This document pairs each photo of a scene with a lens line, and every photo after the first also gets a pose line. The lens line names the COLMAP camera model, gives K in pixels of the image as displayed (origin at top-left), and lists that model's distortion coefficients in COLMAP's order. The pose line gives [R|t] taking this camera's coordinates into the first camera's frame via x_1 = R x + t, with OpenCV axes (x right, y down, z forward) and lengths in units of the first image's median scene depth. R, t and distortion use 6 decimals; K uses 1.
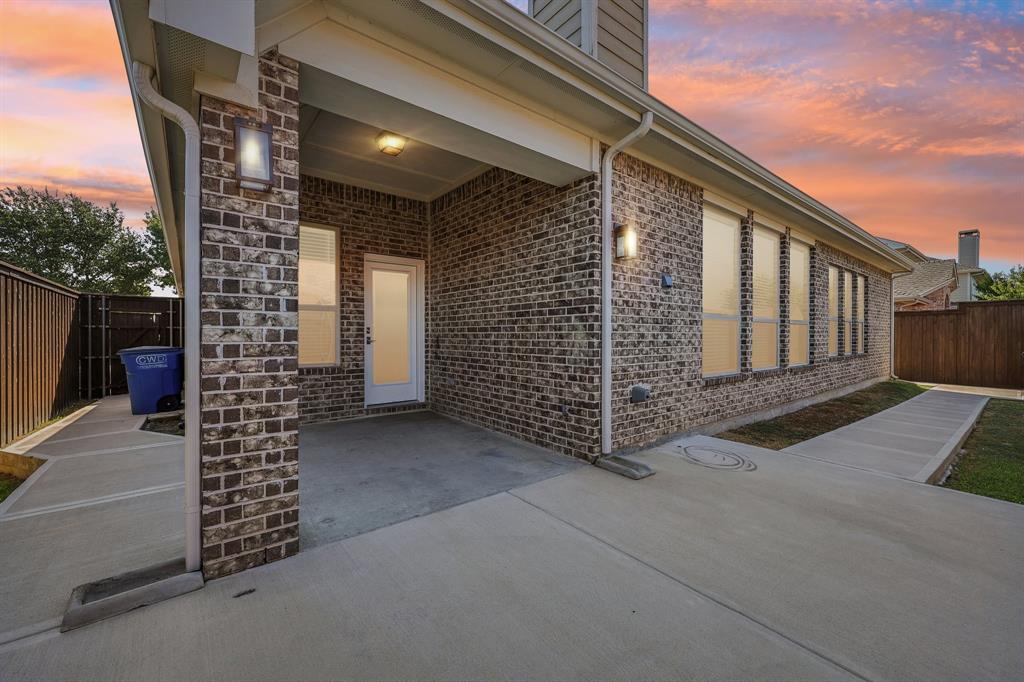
lens RADIAL K [[432.4, 0, 519.2], [0, 432.4, 337.8], [0, 0, 1]] dist [0.015958, 0.000346]
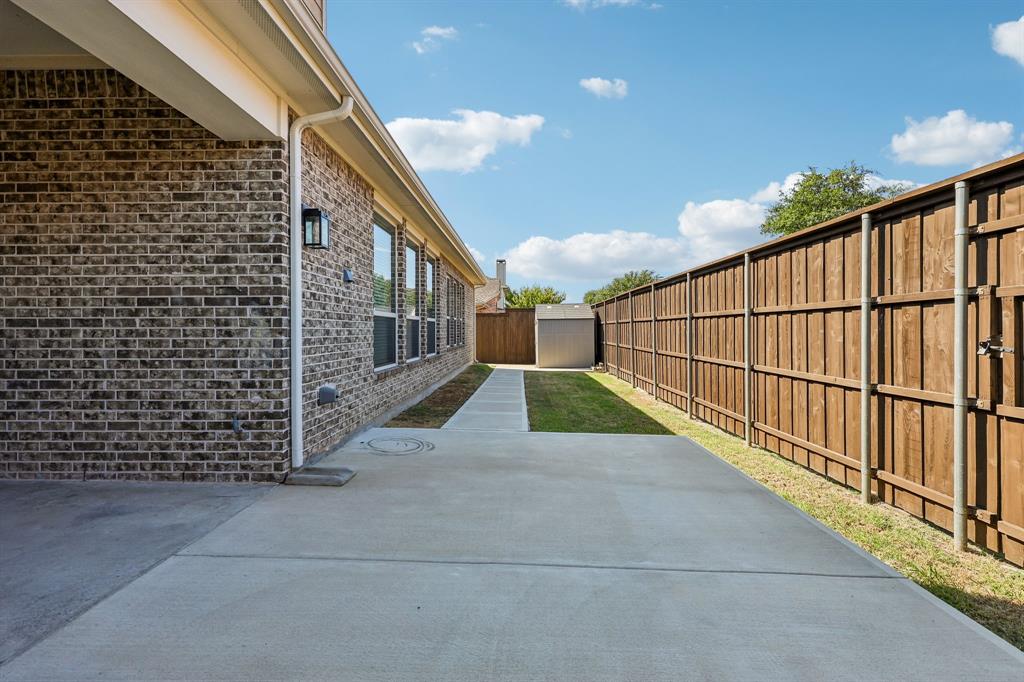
lens RADIAL K [[432.4, 0, 514.5], [0, 432.4, 335.3], [0, 0, 1]] dist [0.015958, 0.000346]
pose [[0.623509, -0.010629, 0.781744, -0.193627], [0.005123, 0.999942, 0.009510, -0.004471], [-0.781799, -0.001924, 0.623527, 0.104386]]
